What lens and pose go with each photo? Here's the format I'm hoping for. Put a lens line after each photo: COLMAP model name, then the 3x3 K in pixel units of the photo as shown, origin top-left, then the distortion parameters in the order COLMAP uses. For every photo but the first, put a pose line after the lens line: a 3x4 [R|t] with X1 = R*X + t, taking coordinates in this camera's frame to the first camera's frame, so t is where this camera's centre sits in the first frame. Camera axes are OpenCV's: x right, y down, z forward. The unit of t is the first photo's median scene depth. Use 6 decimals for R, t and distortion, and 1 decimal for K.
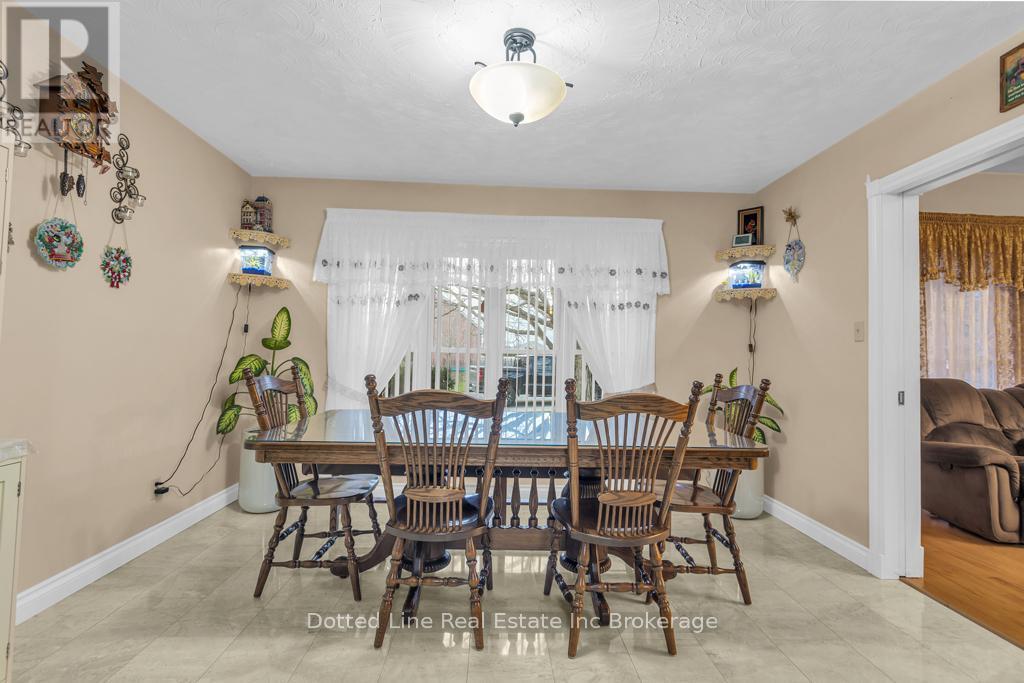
lens RADIAL K [[503.9, 0, 512.4], [0, 503.9, 337.3], [0, 0, 1]] dist [-0.001446, 0.000103]
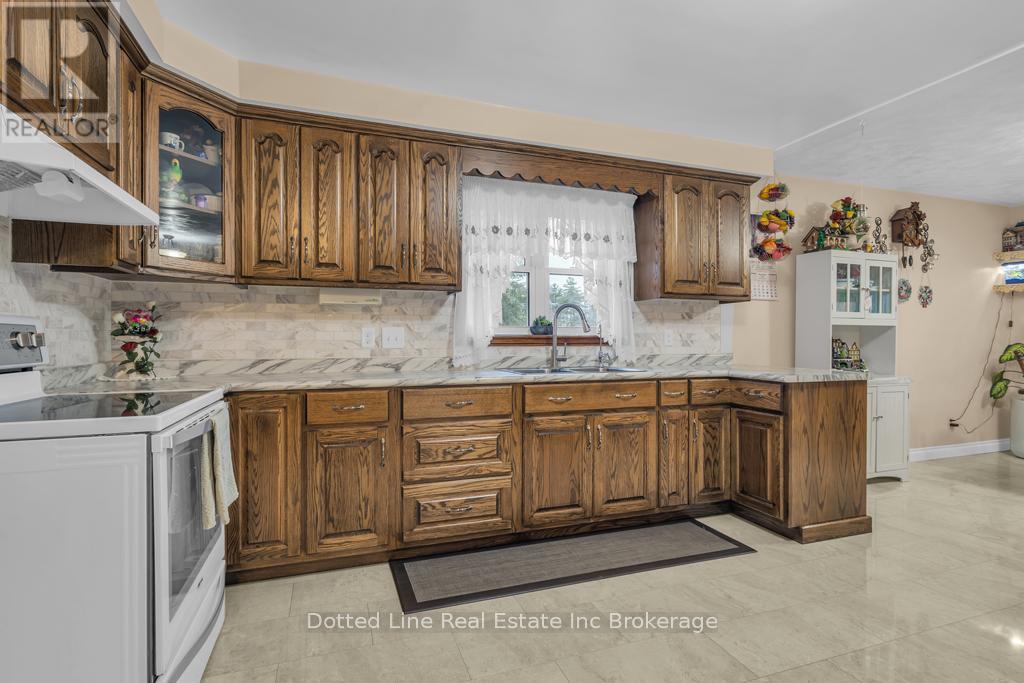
lens RADIAL K [[503.9, 0, 512.4], [0, 503.9, 337.3], [0, 0, 1]] dist [-0.001446, 0.000103]
pose [[0.311905, -0.021559, -0.949869, 0.339854], [0.034699, 0.999334, -0.011288, -0.013600], [0.949479, -0.029439, 0.312445, -0.701004]]
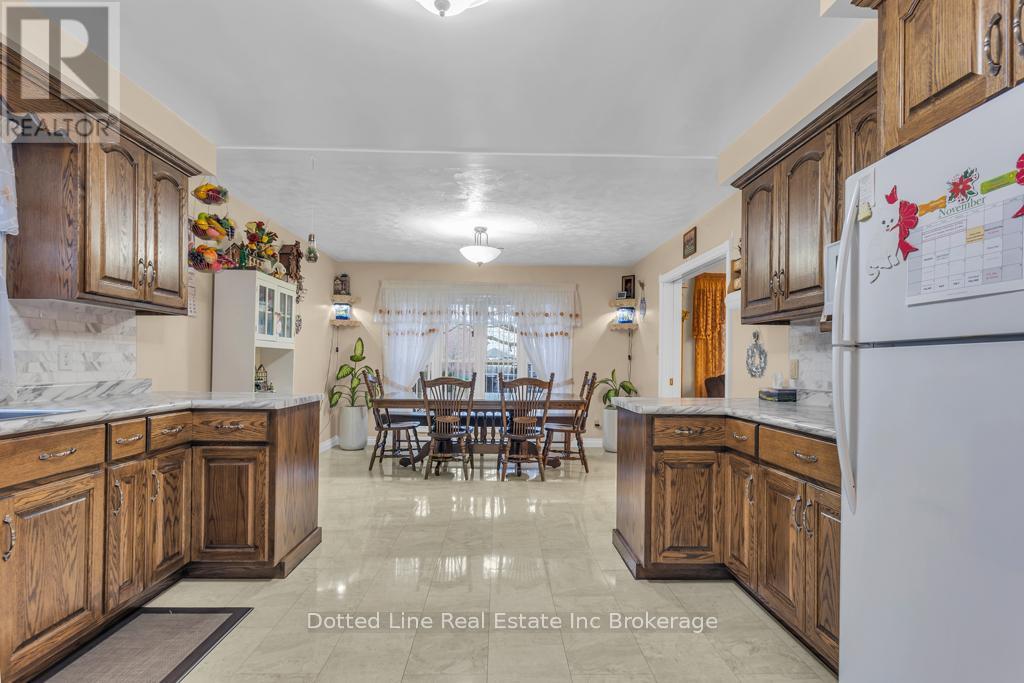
lens RADIAL K [[491.8, 0, 511.6], [0, 491.8, 356.9], [0, 0, 1]] dist [-0.001925, 0.000646]
pose [[0.999939, -0.010315, -0.003997, 0.091951], [0.010394, 0.999739, 0.020368, -0.022171], [0.003786, -0.020408, 0.999785, -0.749248]]
